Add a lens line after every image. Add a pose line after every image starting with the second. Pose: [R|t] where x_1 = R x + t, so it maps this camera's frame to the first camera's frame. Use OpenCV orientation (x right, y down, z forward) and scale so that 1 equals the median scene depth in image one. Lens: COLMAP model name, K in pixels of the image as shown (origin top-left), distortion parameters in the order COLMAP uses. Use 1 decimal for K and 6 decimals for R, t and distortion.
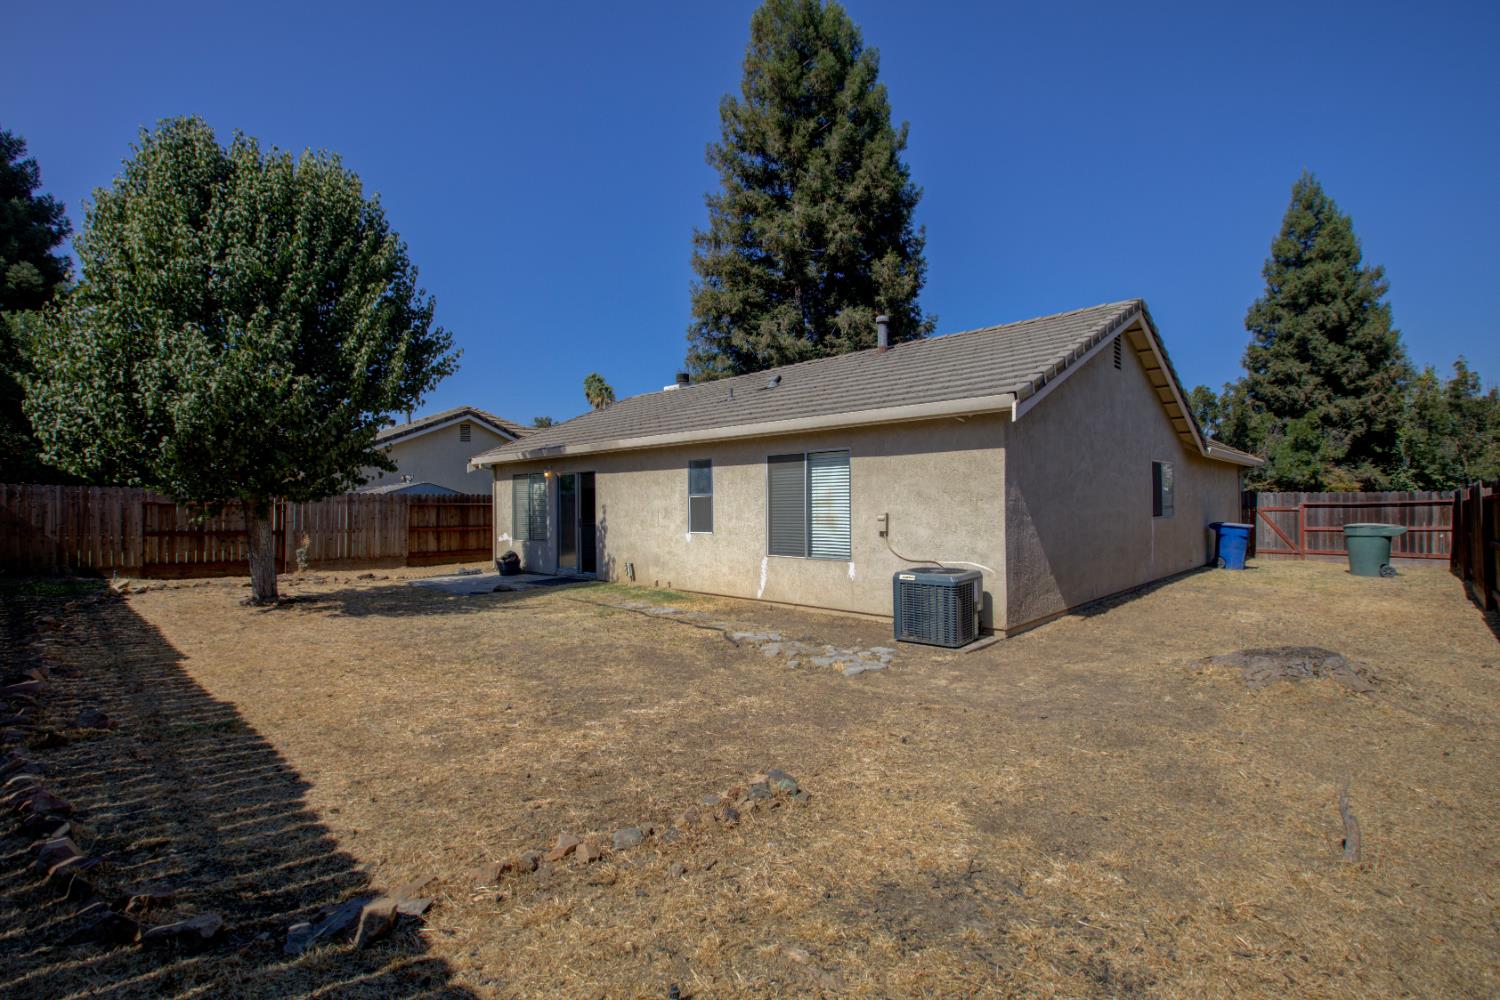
lens RADIAL K [[682.5, 0, 750.0], [0, 682.5, 500.0], [0, 0, 1]] dist [-0.005387, 0.001051]
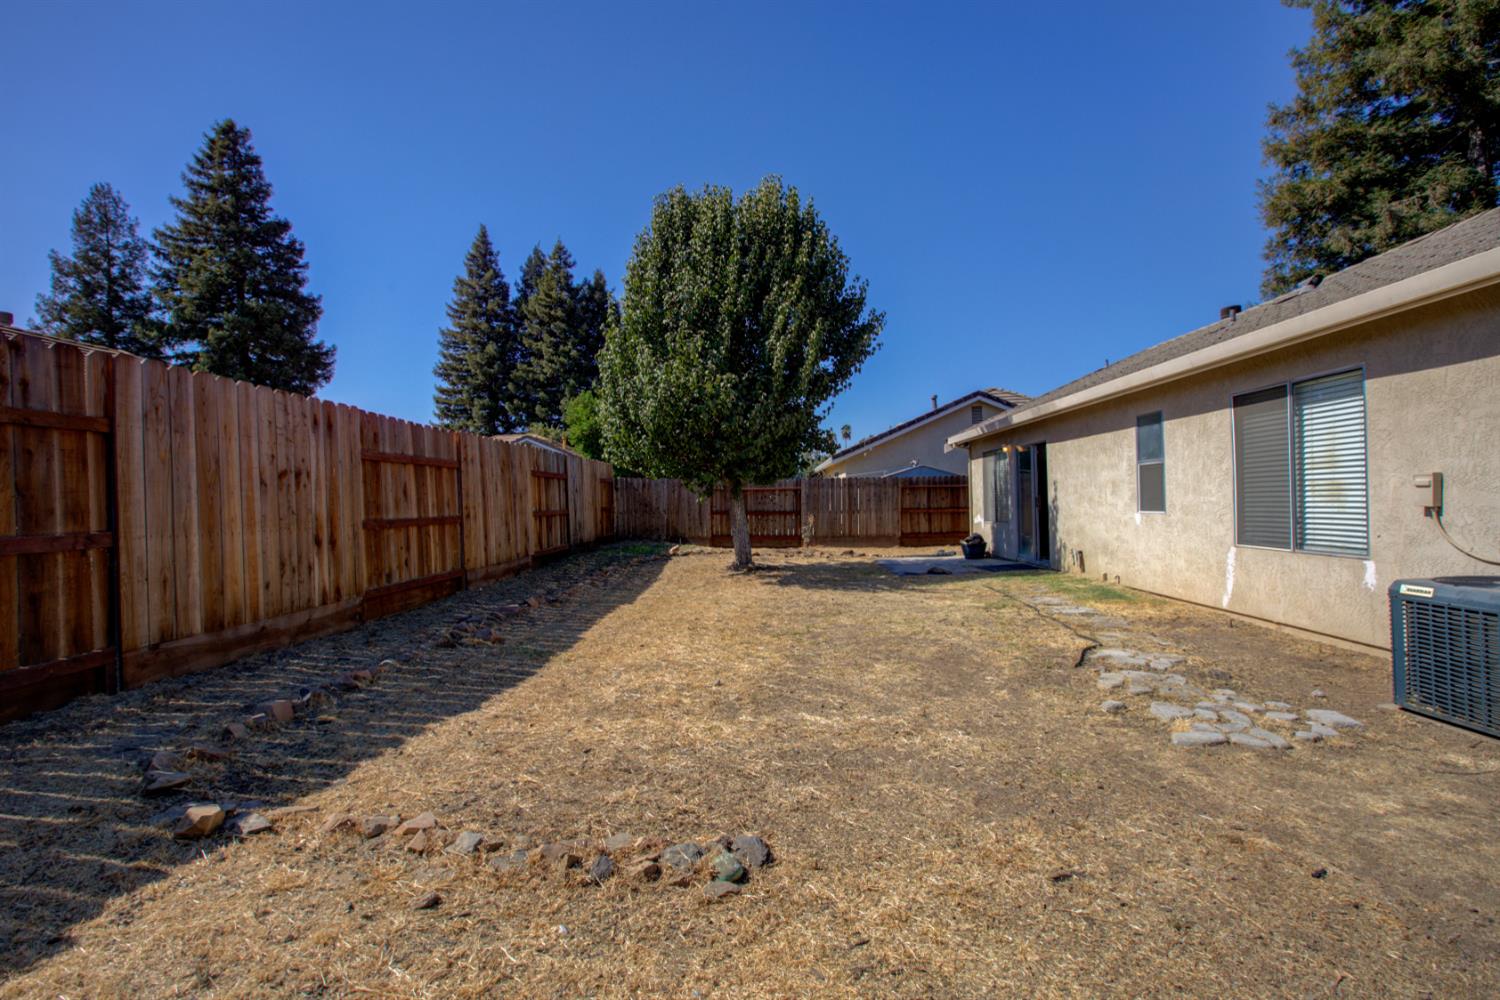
lens RADIAL K [[682.5, 0, 750.0], [0, 682.5, 500.0], [0, 0, 1]] dist [-0.005387, 0.001051]
pose [[0.674604, -0.009846, -0.738114, 0.185299], [0.023791, 0.999682, 0.008408, 0.018735], [0.737797, -0.023232, 0.674623, 0.187508]]
